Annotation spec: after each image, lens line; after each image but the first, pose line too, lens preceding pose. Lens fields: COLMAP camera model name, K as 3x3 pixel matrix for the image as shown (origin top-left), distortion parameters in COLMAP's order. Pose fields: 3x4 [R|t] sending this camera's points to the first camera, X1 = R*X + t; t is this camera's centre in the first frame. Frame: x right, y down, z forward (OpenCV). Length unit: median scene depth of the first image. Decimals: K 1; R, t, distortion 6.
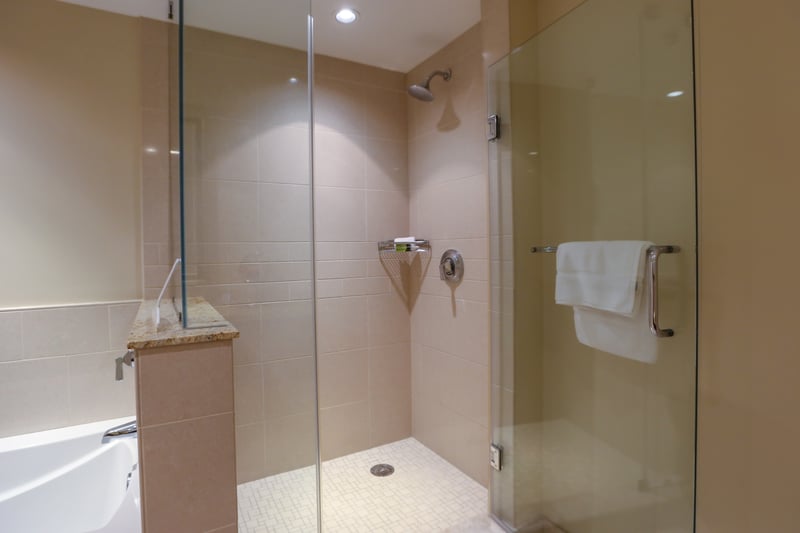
lens RADIAL K [[371.3, 0, 400.0], [0, 371.3, 266.5], [0, 0, 1]] dist [-0.003169, -0.000139]
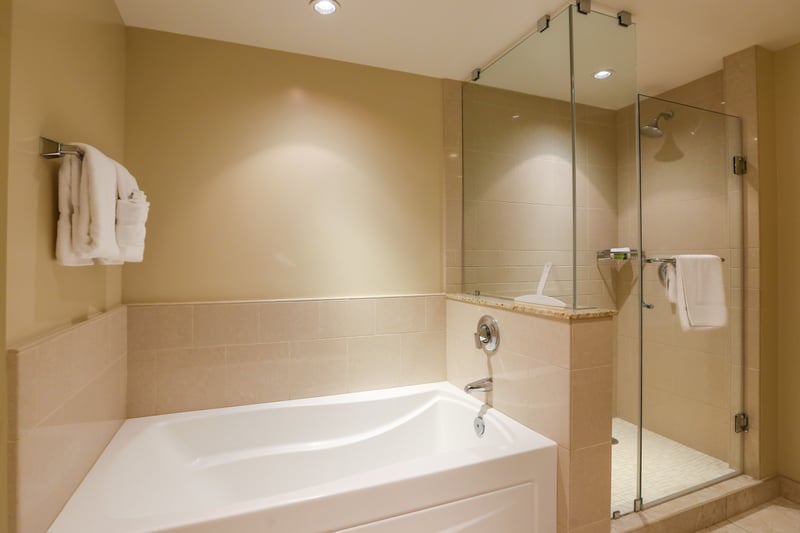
lens RADIAL K [[387.4, 0, 399.5], [0, 387.4, 268.3], [0, 0, 1]] dist [0.004838, 0.000062]
pose [[0.997671, 0.014849, -0.066571, -0.627941], [-0.016421, 0.999598, -0.023133, 0.029612], [0.066201, 0.024172, 0.997513, -0.309367]]
